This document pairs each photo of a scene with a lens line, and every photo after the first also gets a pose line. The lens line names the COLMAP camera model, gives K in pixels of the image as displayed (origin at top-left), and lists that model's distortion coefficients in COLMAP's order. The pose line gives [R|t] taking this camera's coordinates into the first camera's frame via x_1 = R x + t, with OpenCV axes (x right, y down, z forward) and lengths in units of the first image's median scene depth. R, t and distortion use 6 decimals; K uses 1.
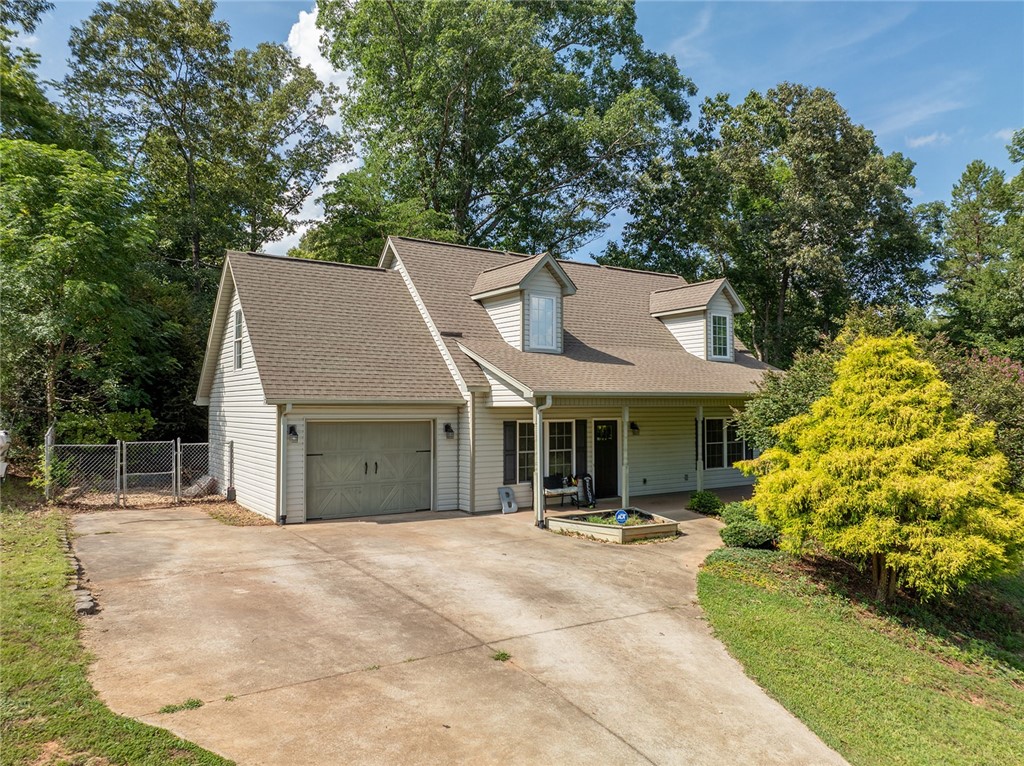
lens RADIAL K [[715.8, 0, 512.0], [0, 715.8, 383.0], [0, 0, 1]] dist [-0.052304, 0.026858]
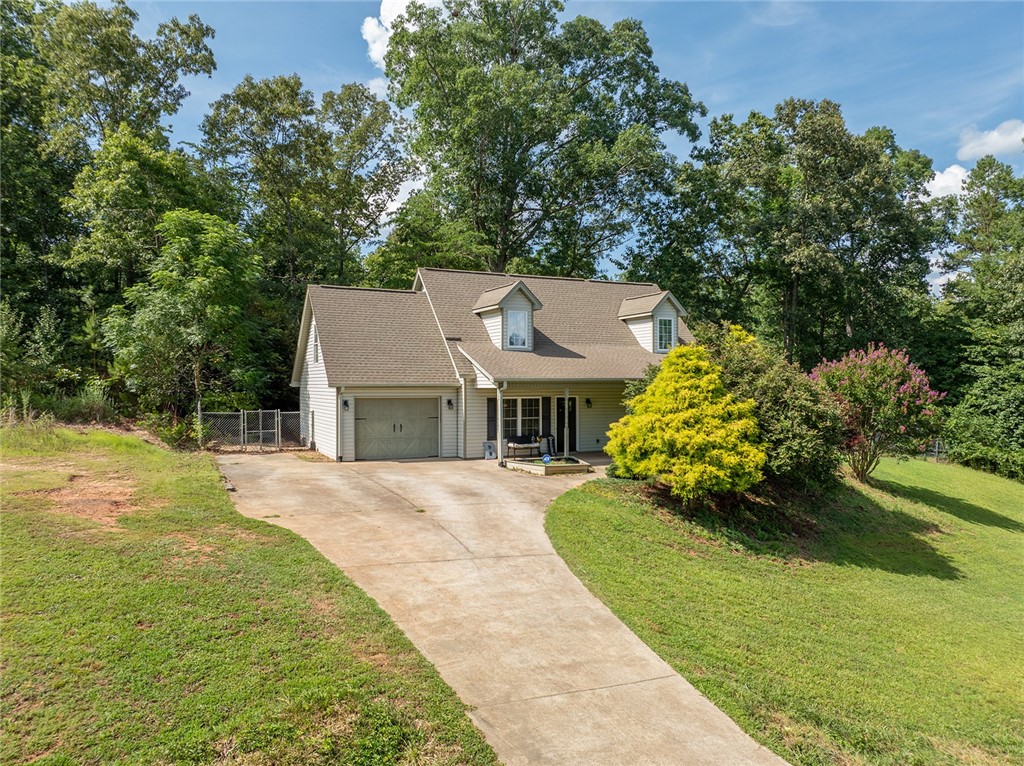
lens RADIAL K [[715.8, 0, 512.0], [0, 715.8, 383.0], [0, 0, 1]] dist [-0.052304, 0.026858]
pose [[0.990550, -0.000823, -0.137152, 0.232256], [0.005233, 0.999481, 0.031796, -0.022909], [0.137055, -0.032213, 0.990040, -0.438978]]
